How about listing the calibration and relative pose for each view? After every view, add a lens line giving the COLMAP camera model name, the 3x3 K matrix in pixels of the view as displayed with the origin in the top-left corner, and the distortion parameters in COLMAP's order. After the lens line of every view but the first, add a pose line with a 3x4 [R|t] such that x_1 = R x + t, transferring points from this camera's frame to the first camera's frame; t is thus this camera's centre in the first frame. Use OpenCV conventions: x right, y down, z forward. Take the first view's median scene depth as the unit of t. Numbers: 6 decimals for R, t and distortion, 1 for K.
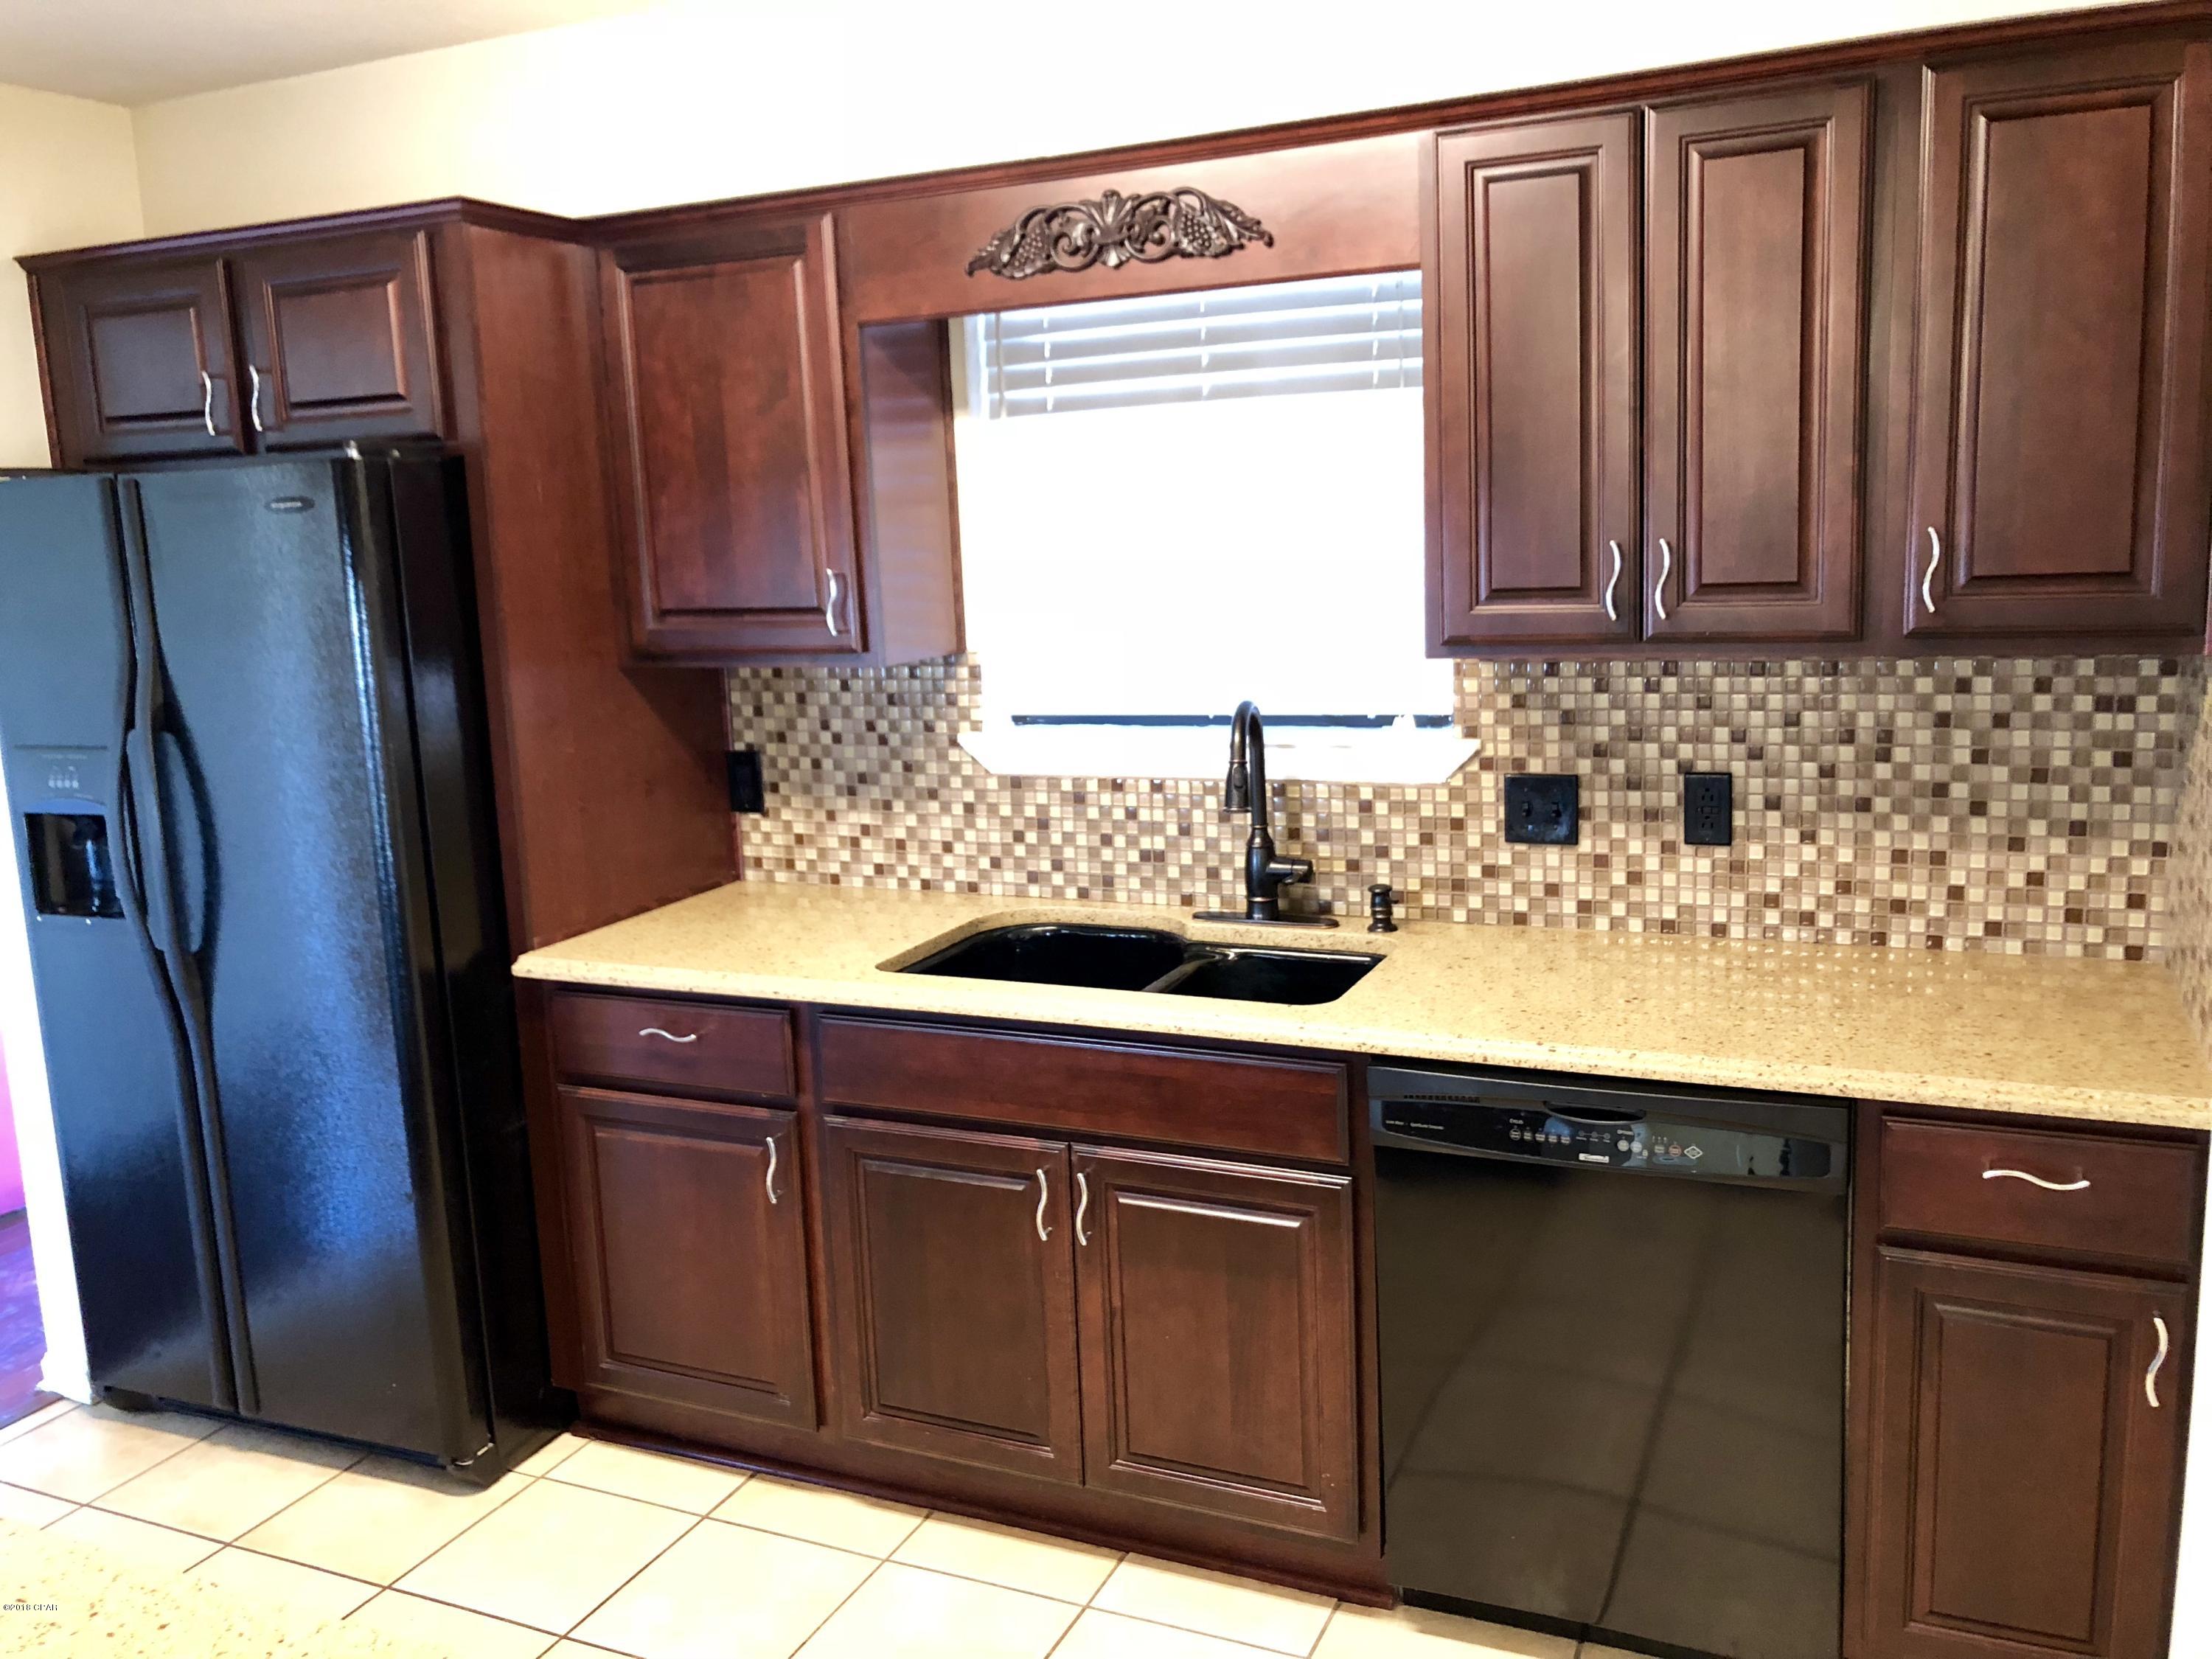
lens RADIAL K [[1810.6, 0, 1124.9], [0, 1810.6, 814.7], [0, 0, 1]] dist [0.023712, -0.023272]
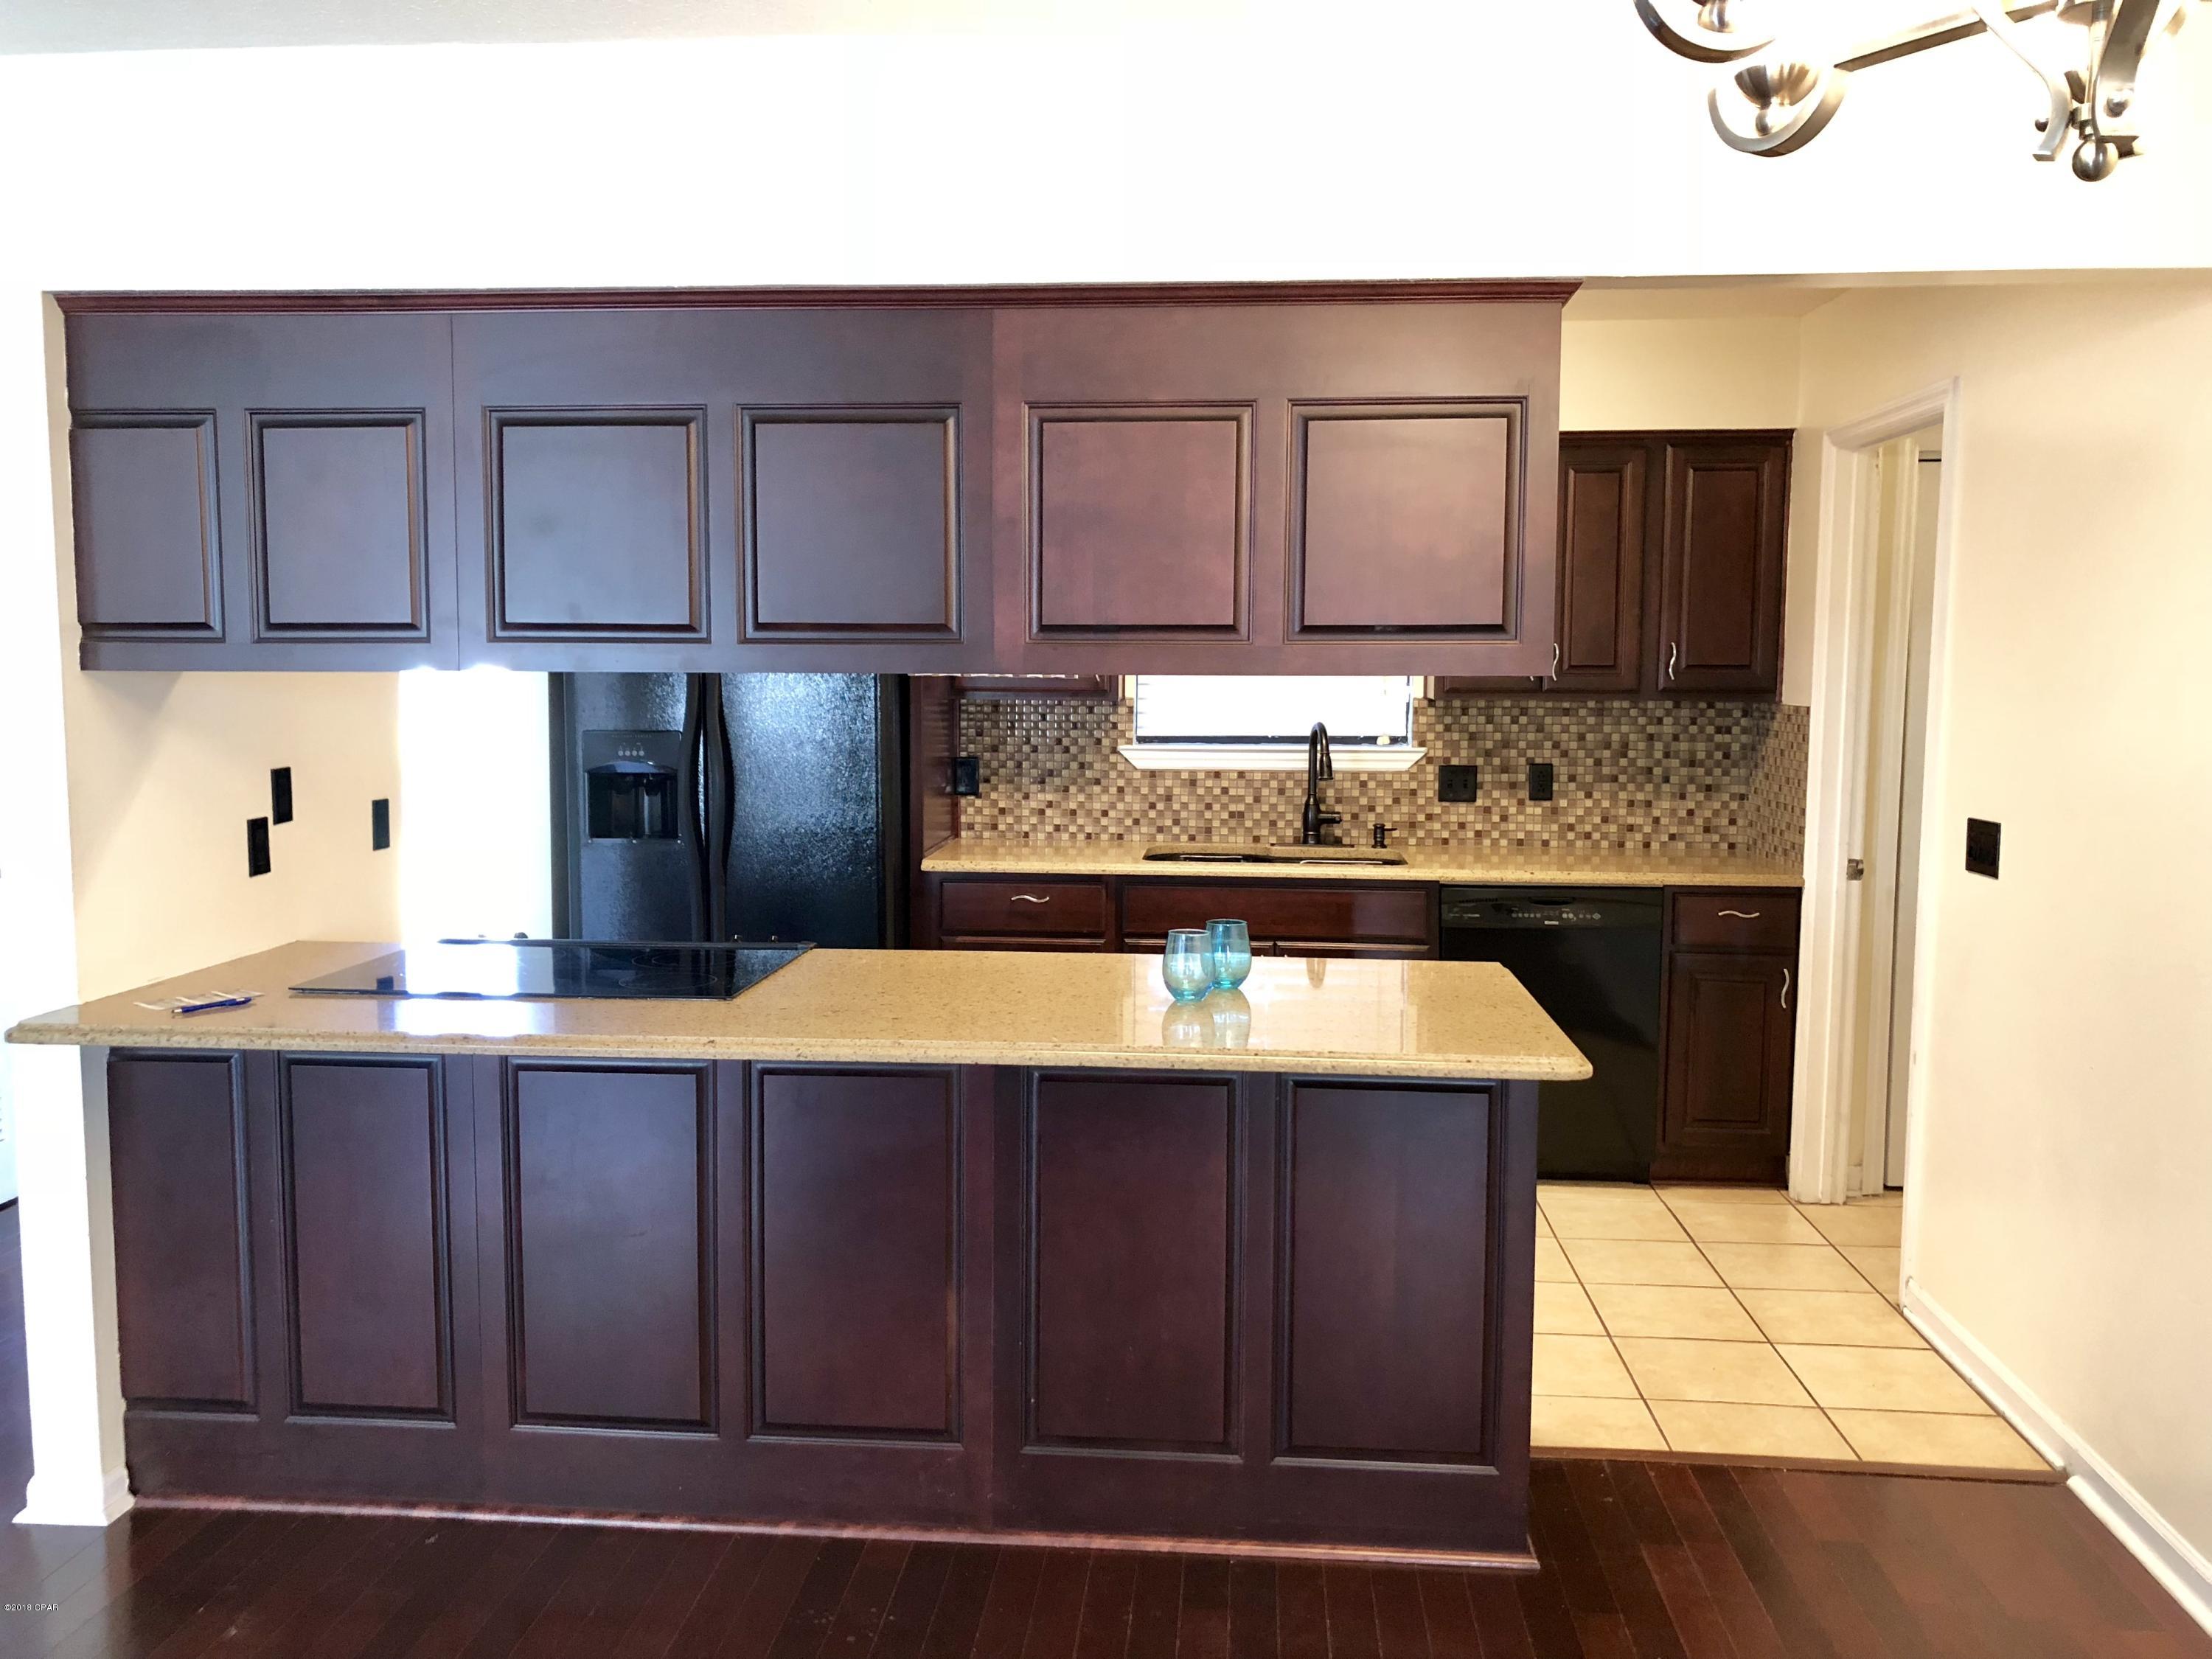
lens RADIAL K [[1810.6, 0, 1087.0], [0, 1810.6, 833.9], [0, 0, 1]] dist [0.023712, -0.023272]
pose [[0.941789, 0.014923, 0.335874, -0.779725], [0.011970, 0.996893, -0.077855, 0.193012], [-0.335993, 0.077344, 0.938684, -0.670388]]
